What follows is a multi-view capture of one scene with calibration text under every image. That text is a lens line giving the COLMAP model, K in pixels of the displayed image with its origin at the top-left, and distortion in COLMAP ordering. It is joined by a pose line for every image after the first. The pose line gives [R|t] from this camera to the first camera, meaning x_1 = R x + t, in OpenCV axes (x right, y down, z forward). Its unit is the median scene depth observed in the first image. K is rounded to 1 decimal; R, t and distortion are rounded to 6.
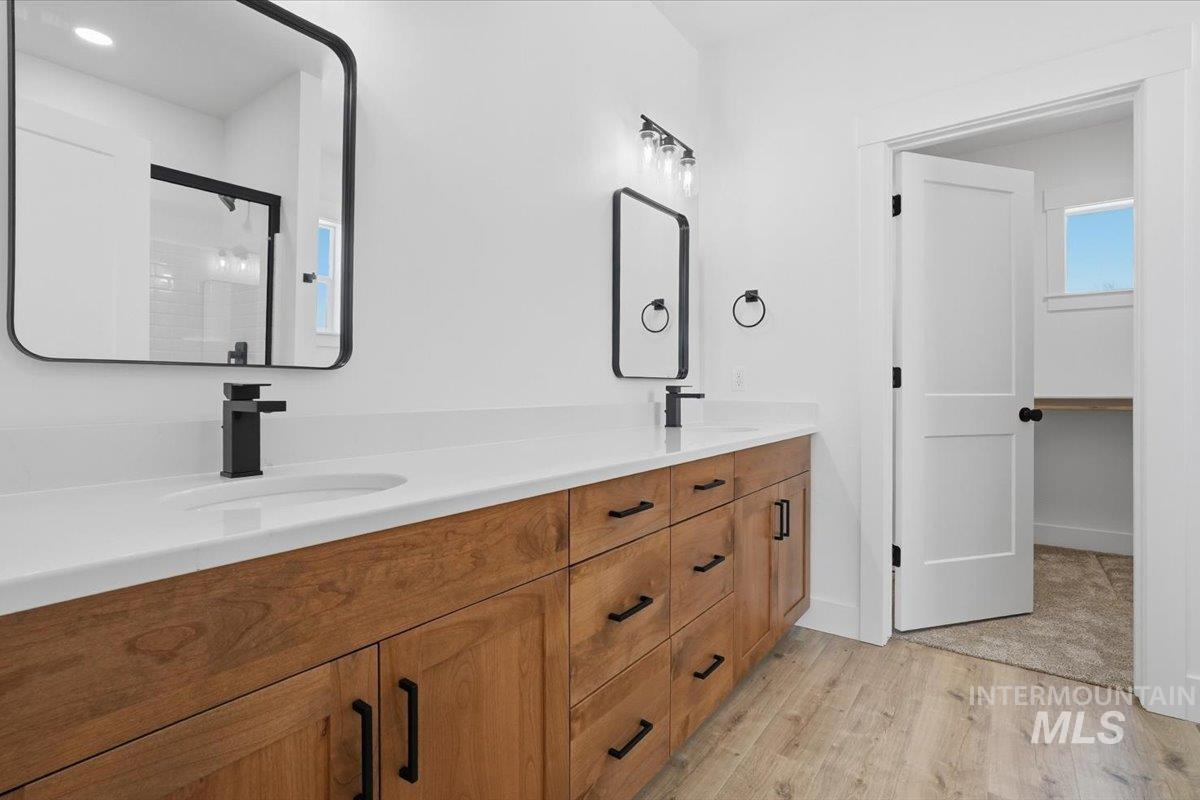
lens RADIAL K [[530.0, 0, 599.9], [0, 530.0, 391.8], [0, 0, 1]] dist [-0.003151, -0.000229]
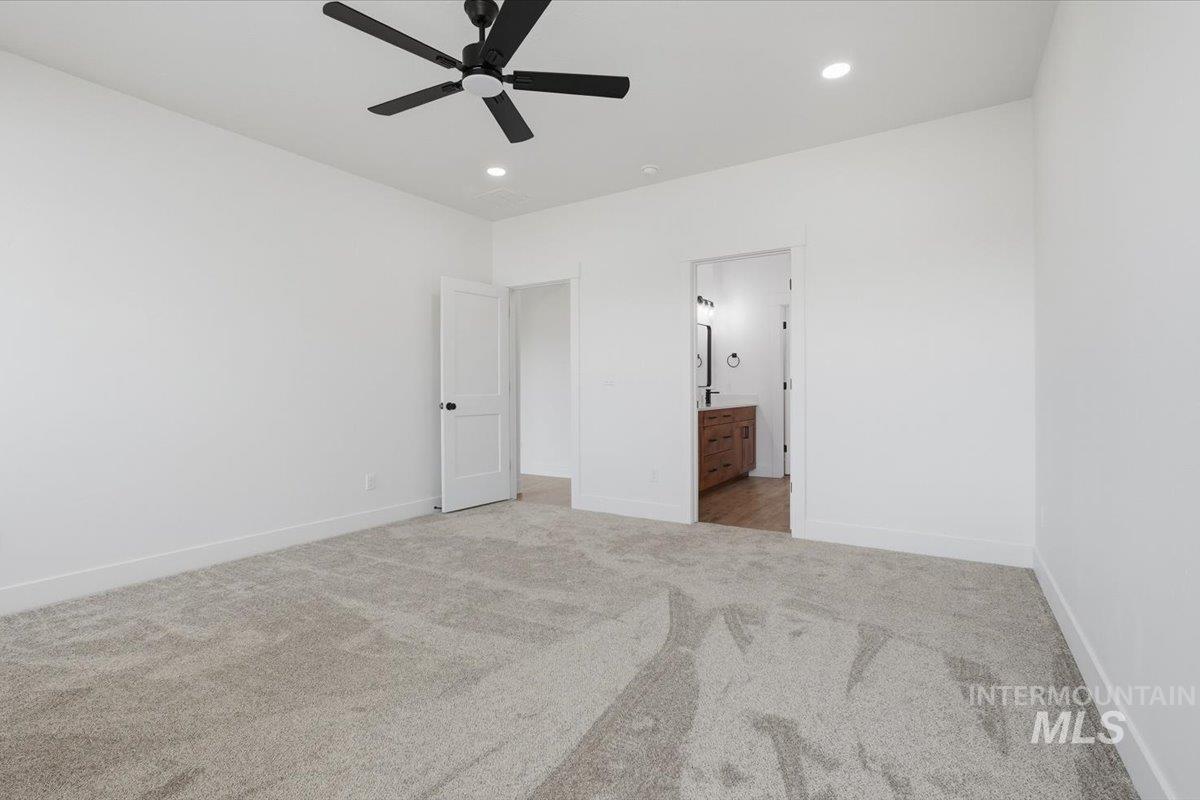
lens RADIAL K [[530.0, 0, 599.9], [0, 530.0, 391.8], [0, 0, 1]] dist [-0.003151, -0.000229]
pose [[0.997691, -0.003079, 0.067847, -0.637721], [0.003461, 0.999979, -0.005514, 0.016743], [-0.067829, 0.005736, 0.997680, -1.804075]]
